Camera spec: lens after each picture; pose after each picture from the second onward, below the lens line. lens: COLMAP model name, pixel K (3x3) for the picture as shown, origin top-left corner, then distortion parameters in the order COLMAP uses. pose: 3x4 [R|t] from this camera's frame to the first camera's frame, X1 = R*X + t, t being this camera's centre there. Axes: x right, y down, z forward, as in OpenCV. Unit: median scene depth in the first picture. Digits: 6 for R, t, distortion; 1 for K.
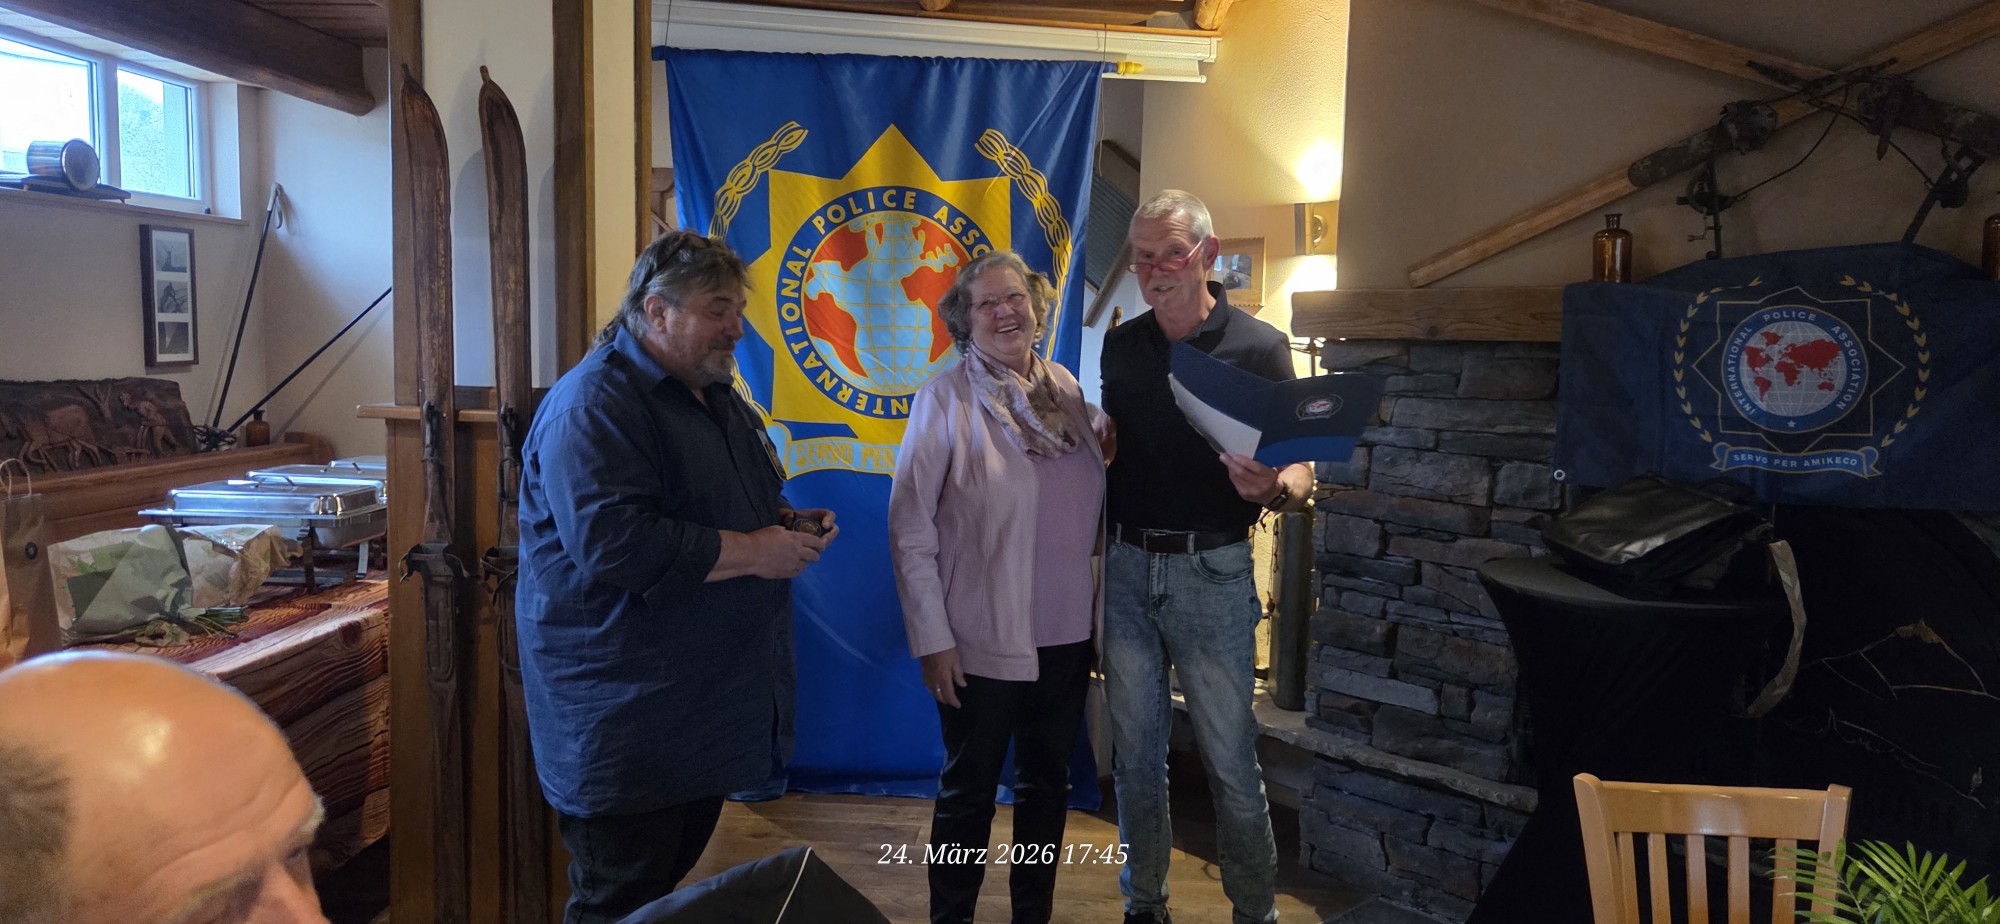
lens RADIAL K [[1341.2, 0, 1012.3], [0, 1341.2, 449.8], [0, 0, 1]] dist [0.066967, -0.055923]
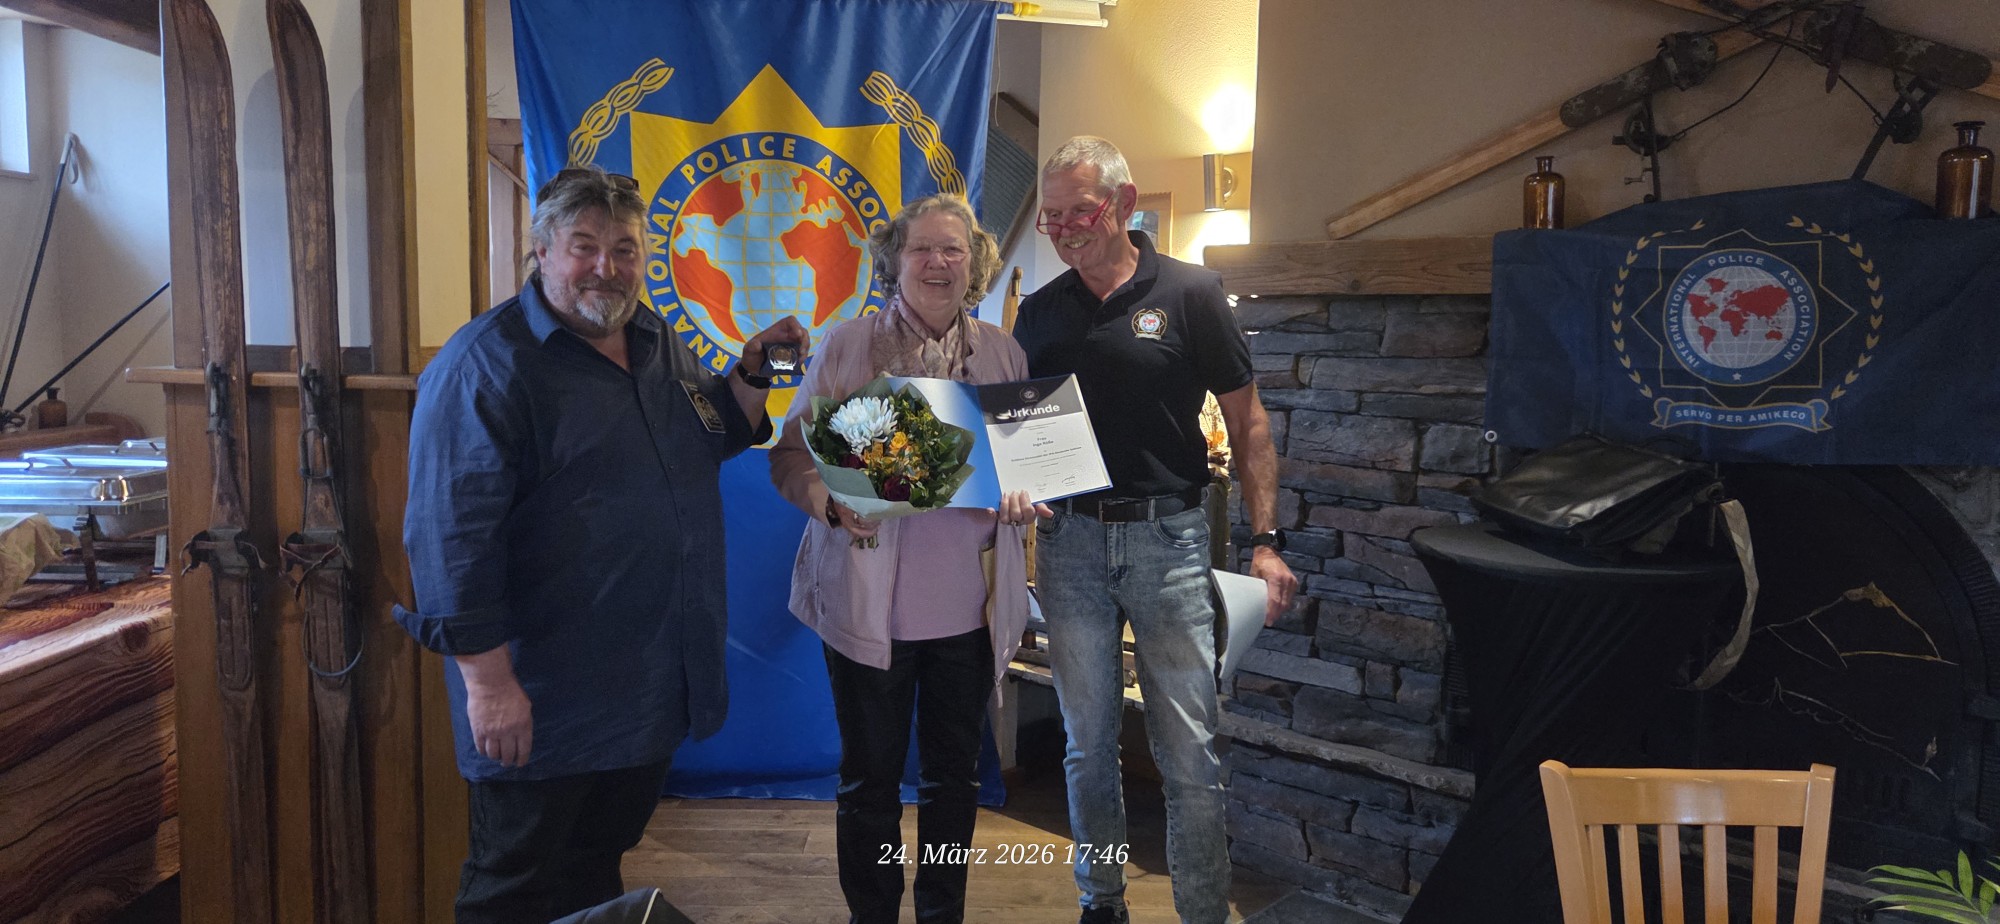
lens RADIAL K [[1341.2, 0, 1020.6], [0, 1341.2, 449.4], [0, 0, 1]] dist [0.066967, -0.055923]
pose [[0.996332, -0.011598, 0.084788, 0.000506], [0.010729, 0.999885, 0.010703, 0.012406], [-0.084902, -0.009754, 0.996342, 0.084006]]
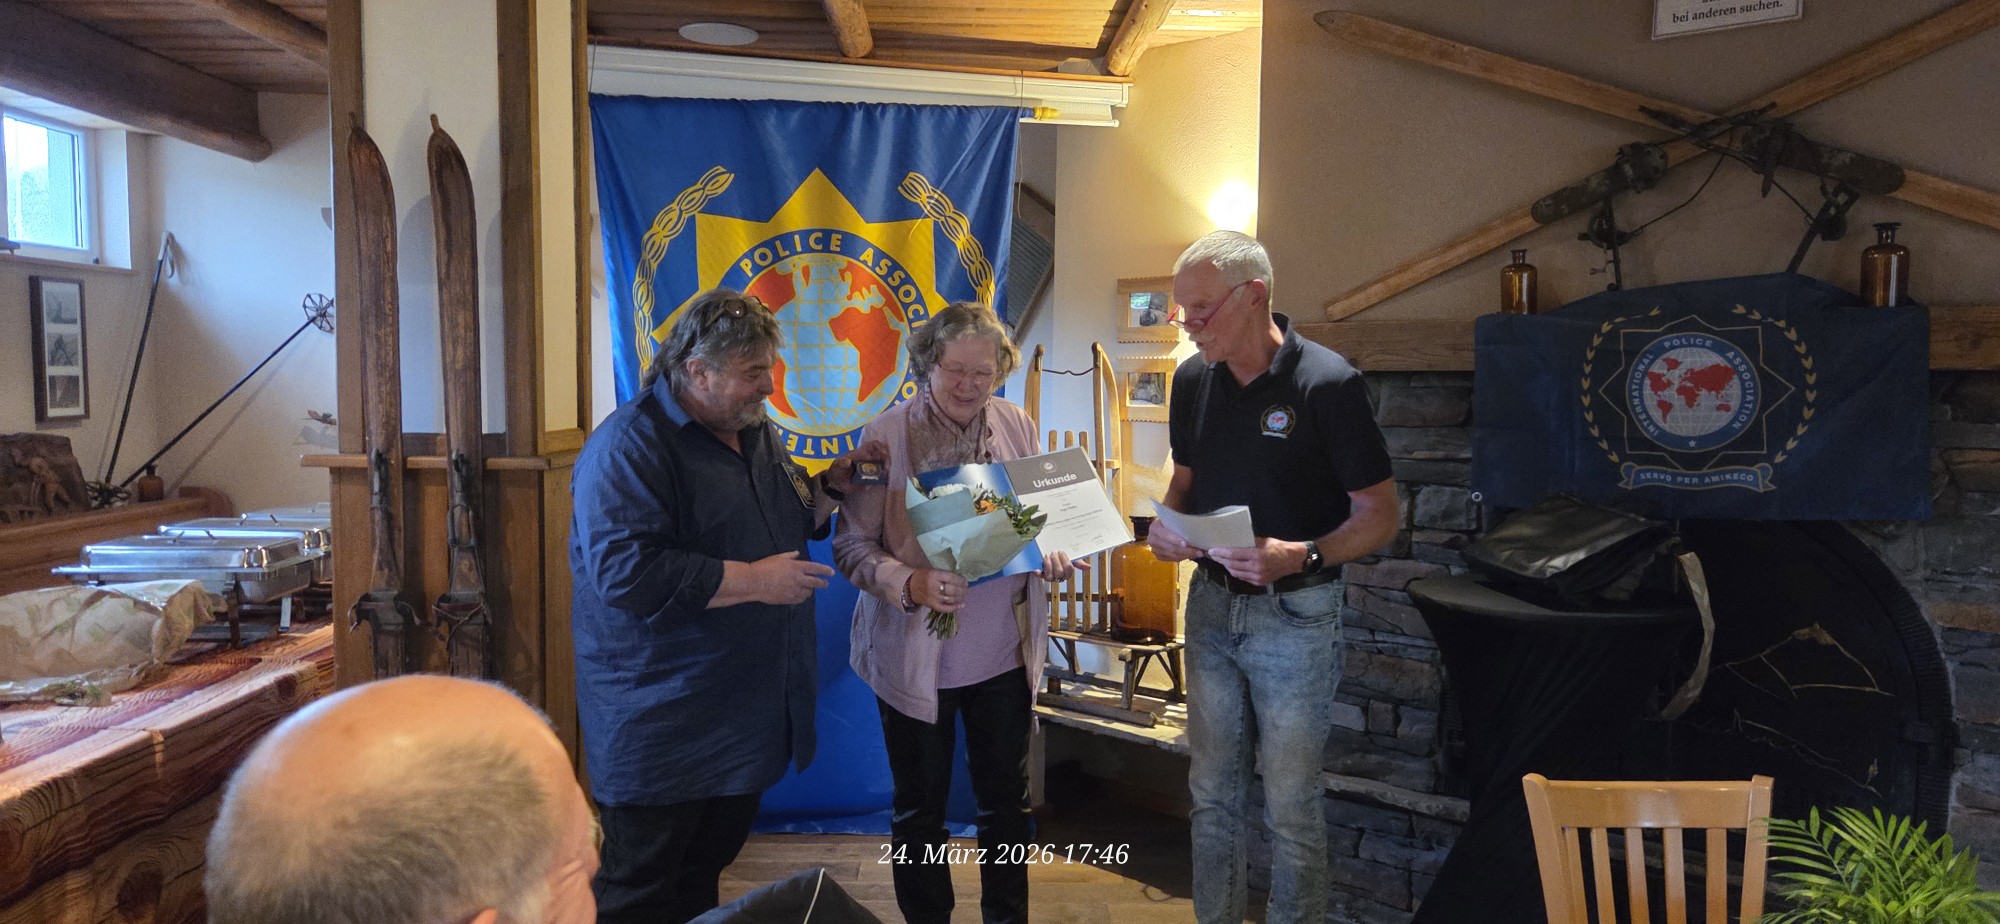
lens RADIAL K [[1341.2, 0, 988.3], [0, 1341.2, 466.4], [0, 0, 1]] dist [0.066967, -0.055923]
pose [[0.997187, -0.021347, 0.071852, -0.043766], [0.022664, 0.999589, -0.017567, 0.004079], [-0.071448, 0.019146, 0.997261, -0.019596]]
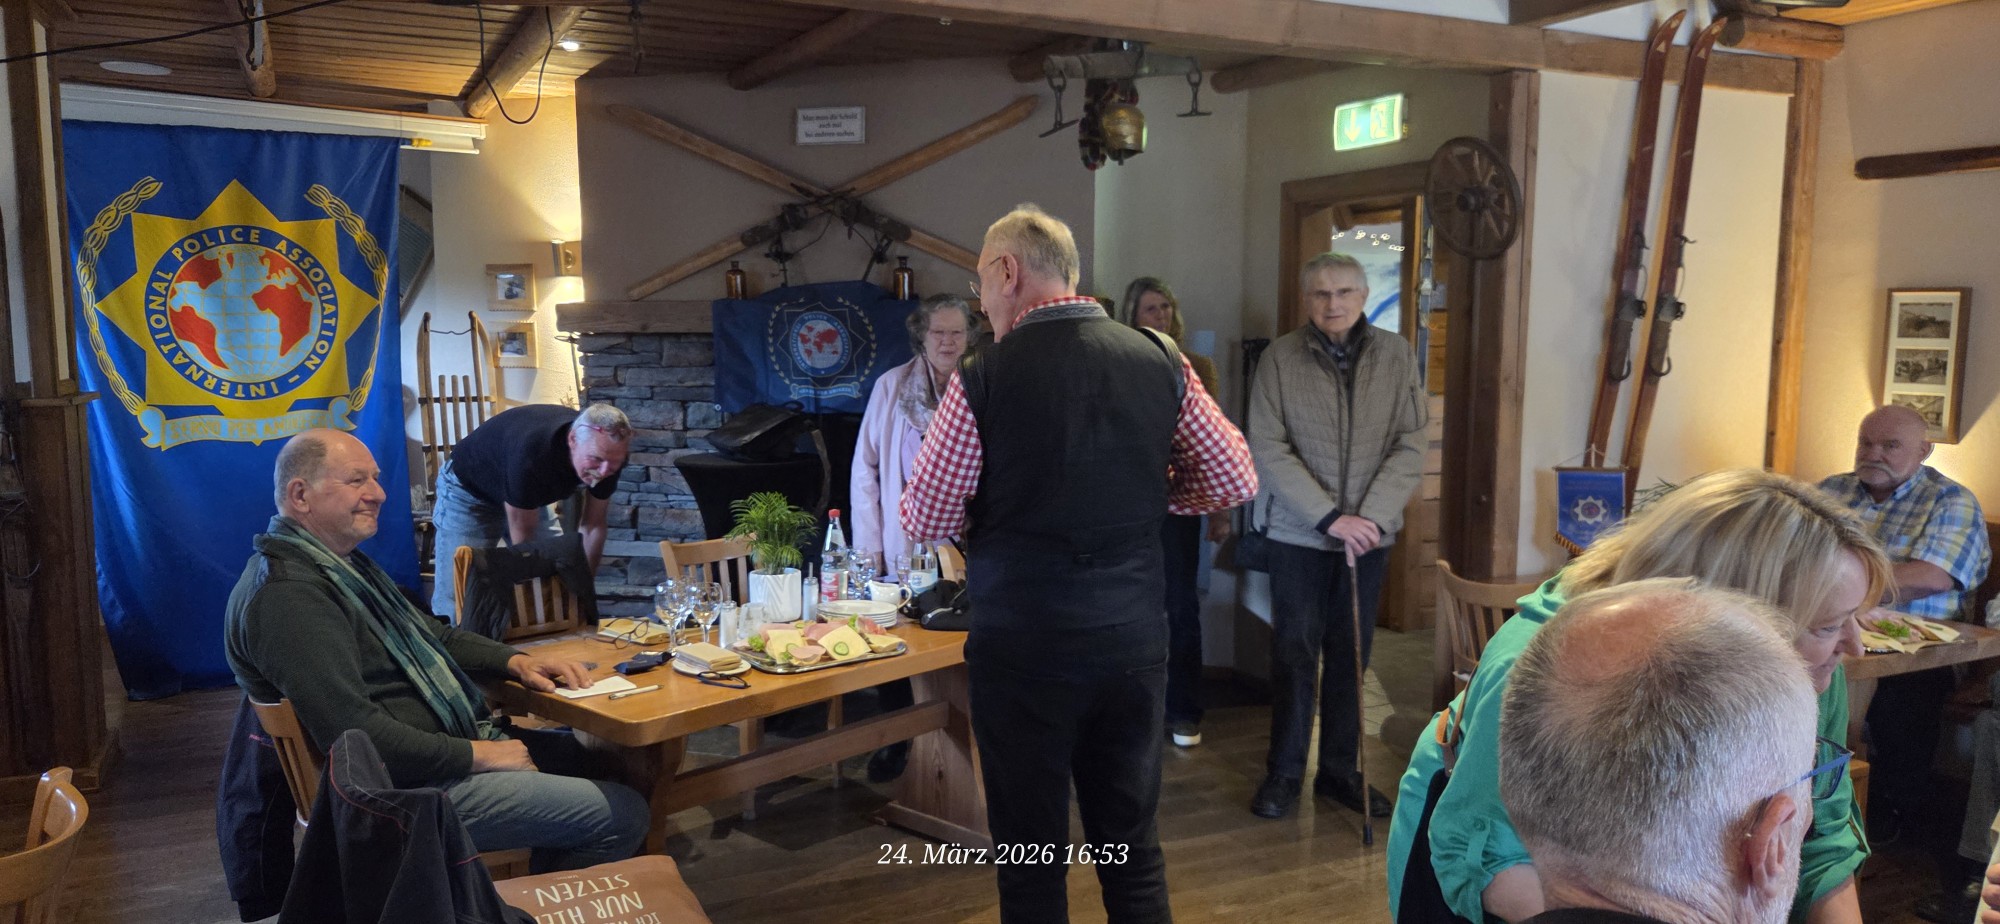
lens RADIAL K [[1341.2, 0, 982.8], [0, 1341.2, 468.8], [0, 0, 1]] dist [0.066967, -0.055923]
pose [[0.873002, -0.076093, 0.481744, -0.131676], [0.064116, 0.997087, 0.041303, 0.042315], [-0.483484, -0.005170, 0.875338, -0.627574]]
